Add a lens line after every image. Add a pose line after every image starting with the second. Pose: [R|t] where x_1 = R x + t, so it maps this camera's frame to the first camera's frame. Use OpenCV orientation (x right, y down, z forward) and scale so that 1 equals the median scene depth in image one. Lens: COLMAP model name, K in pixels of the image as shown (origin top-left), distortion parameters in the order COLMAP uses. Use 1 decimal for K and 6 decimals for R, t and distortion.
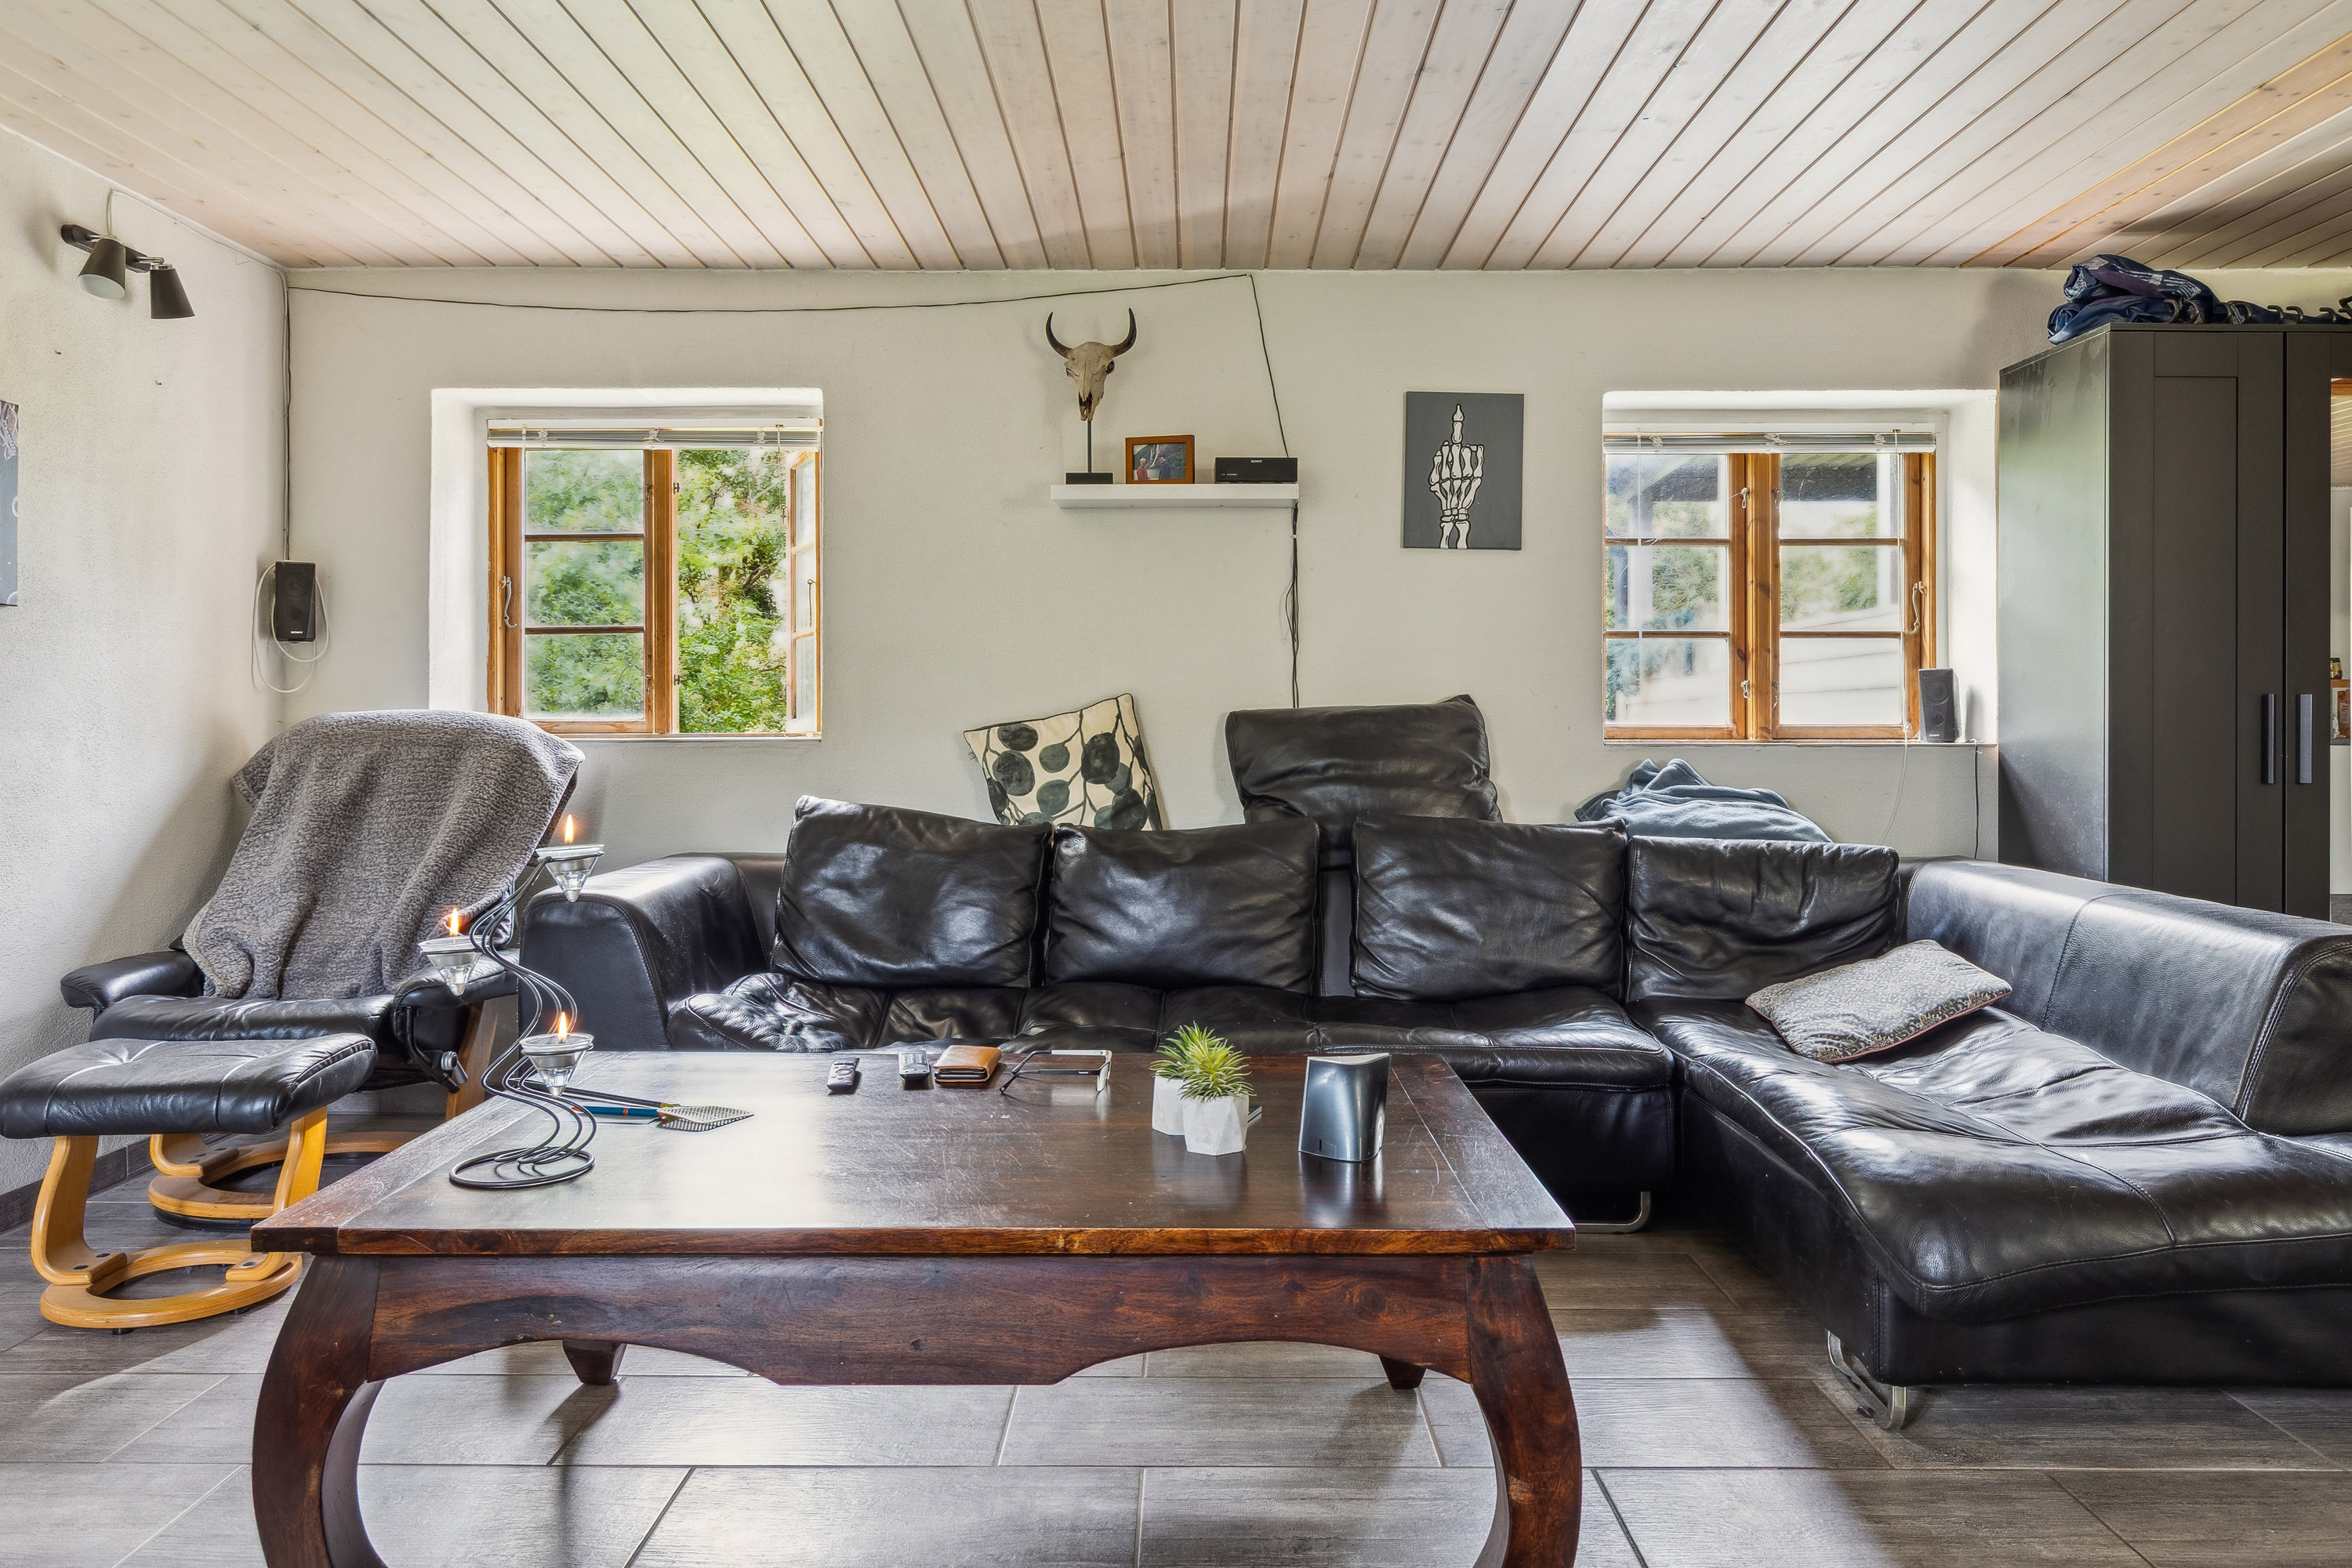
lens RADIAL K [[1644.2, 0, 1182.4], [0, 1644.2, 729.2], [0, 0, 1]] dist [-0.001497, -0.001220]
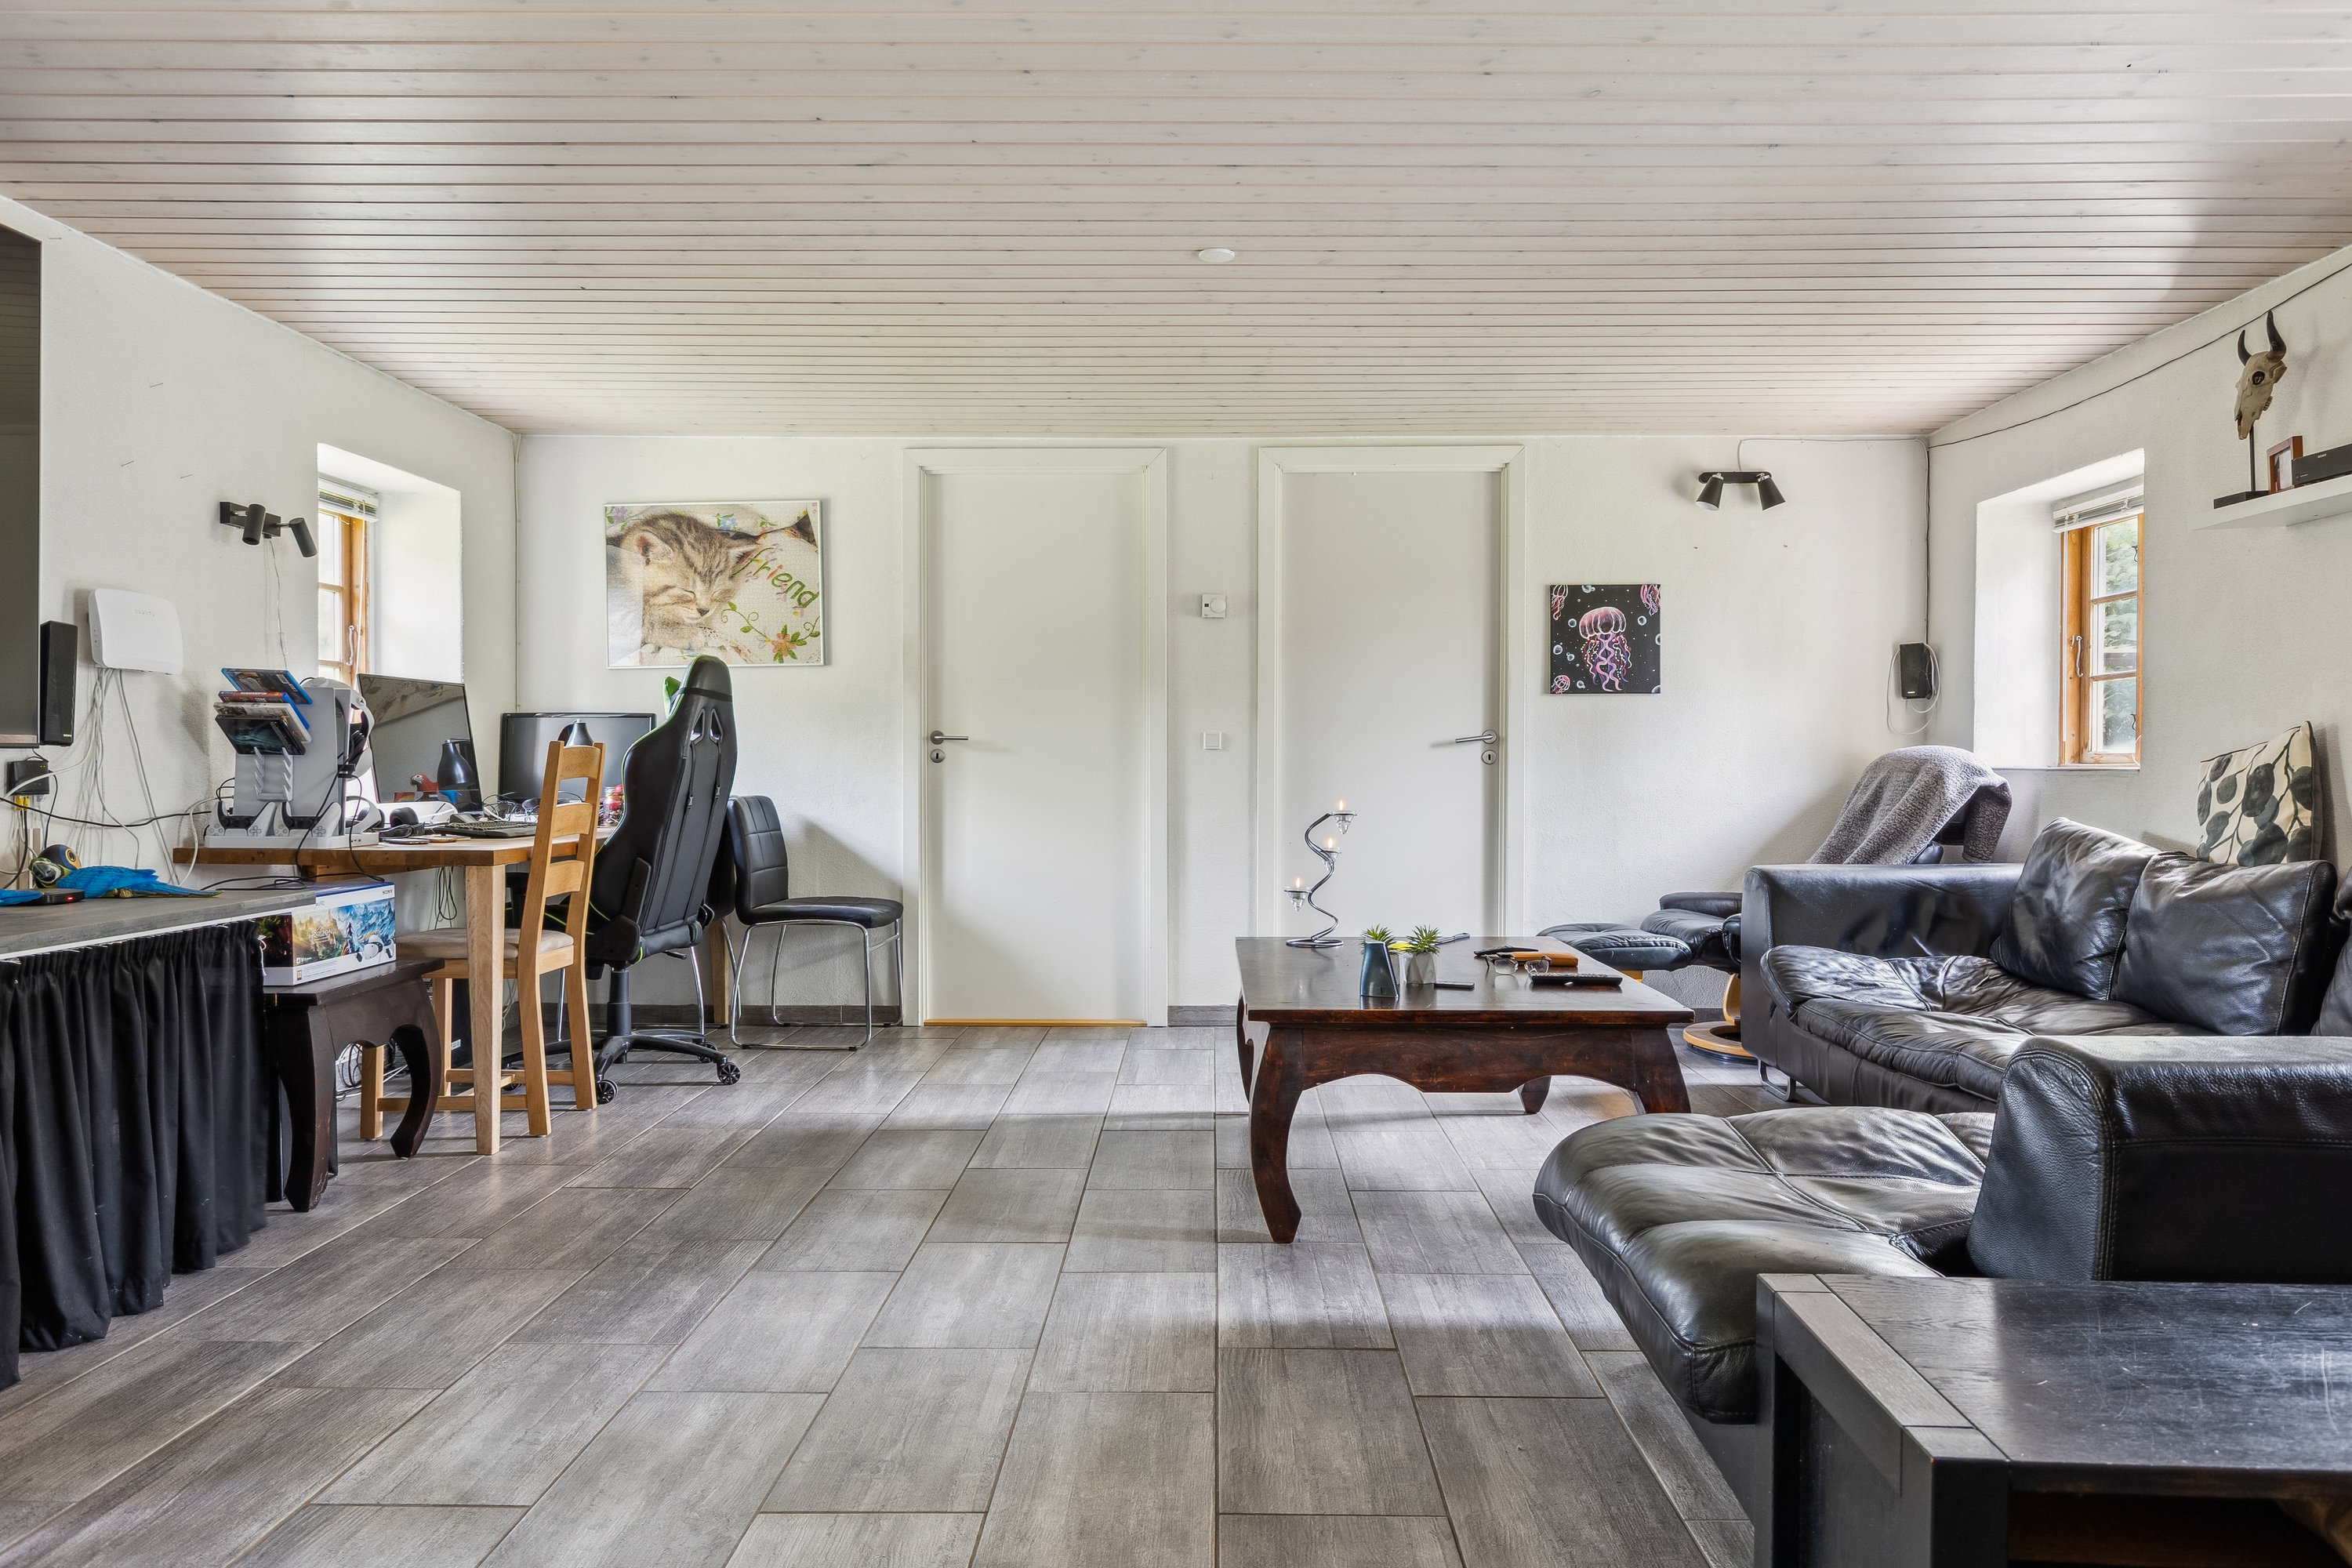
lens RADIAL K [[1634.4, 0, 1176.0], [0, 1634.4, 784.0], [0, 0, 1]] dist [0.001376, -0.000978]
pose [[-0.014842, 0.013950, -0.999793, 0.916681], [-0.008012, 0.999869, 0.014070, 0.005970], [0.999858, 0.008219, -0.014728, 0.394156]]
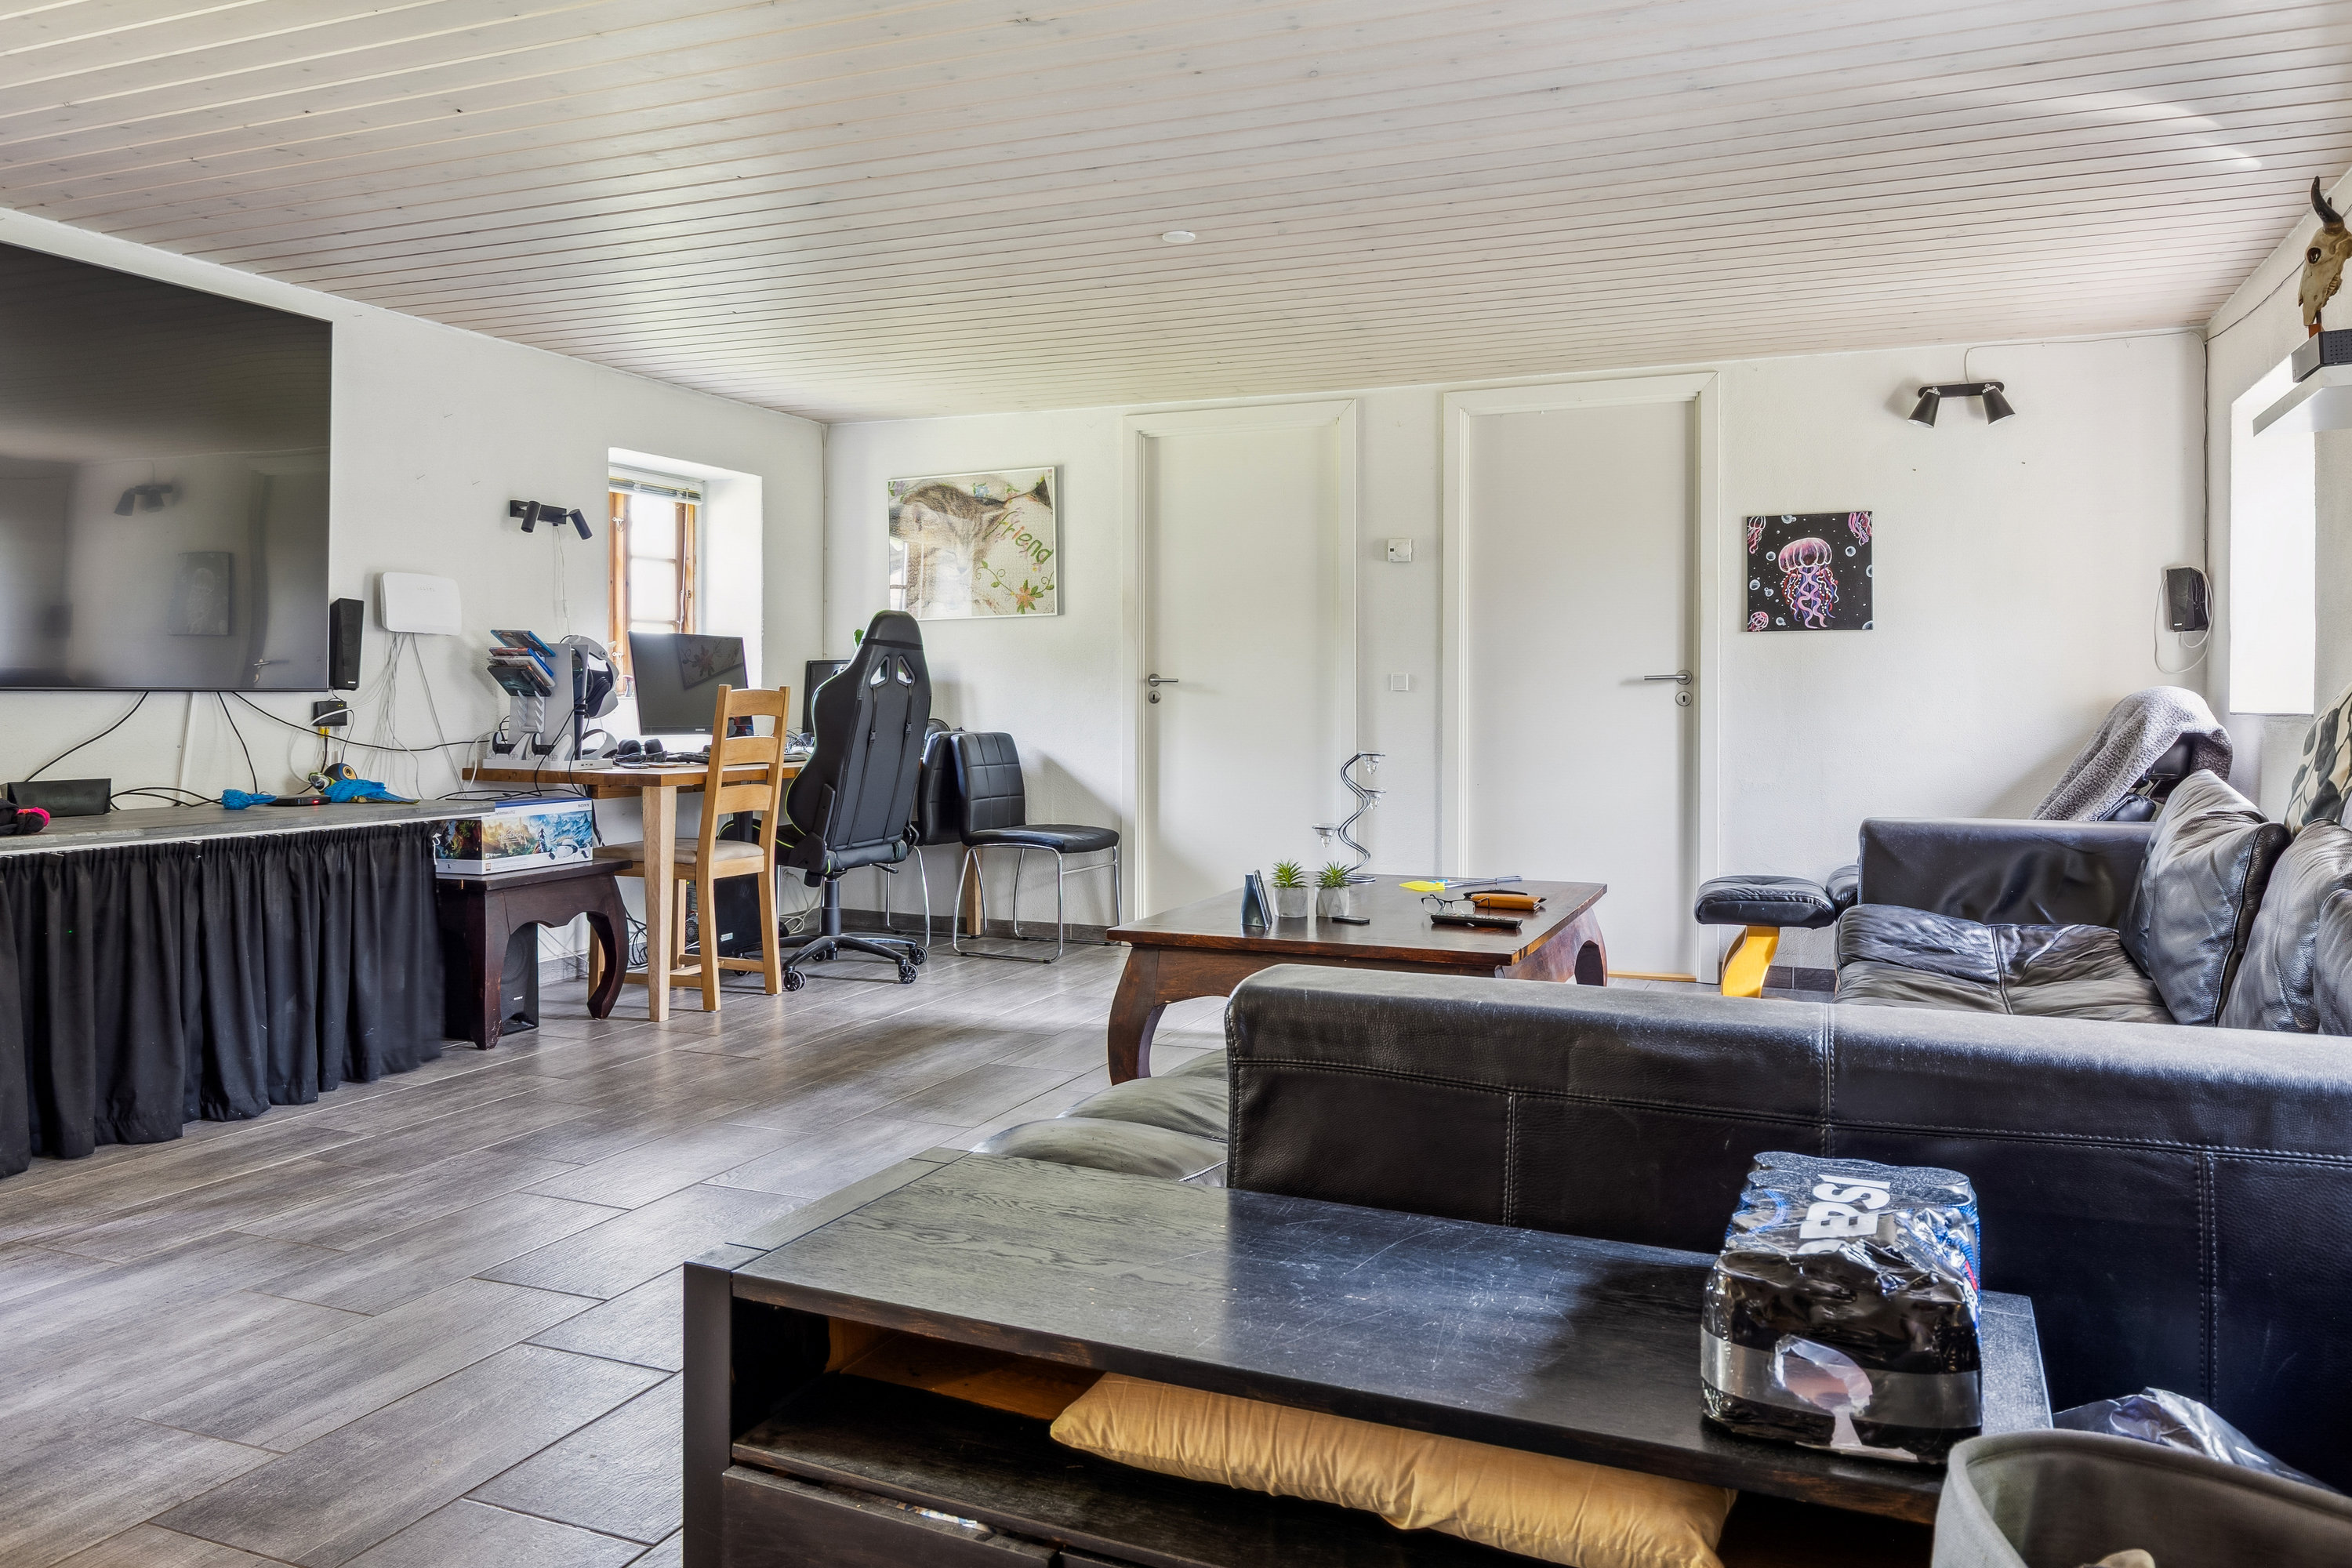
lens RADIAL K [[1652.2, 0, 1173.2], [0, 1652.2, 692.5], [0, 0, 1]] dist [0.000640, -0.000657]
pose [[-0.385014, -0.004712, -0.922899, 0.925190], [-0.008670, 0.999961, -0.001489, 0.000882], [0.922870, 0.007429, -0.385040, 0.803638]]
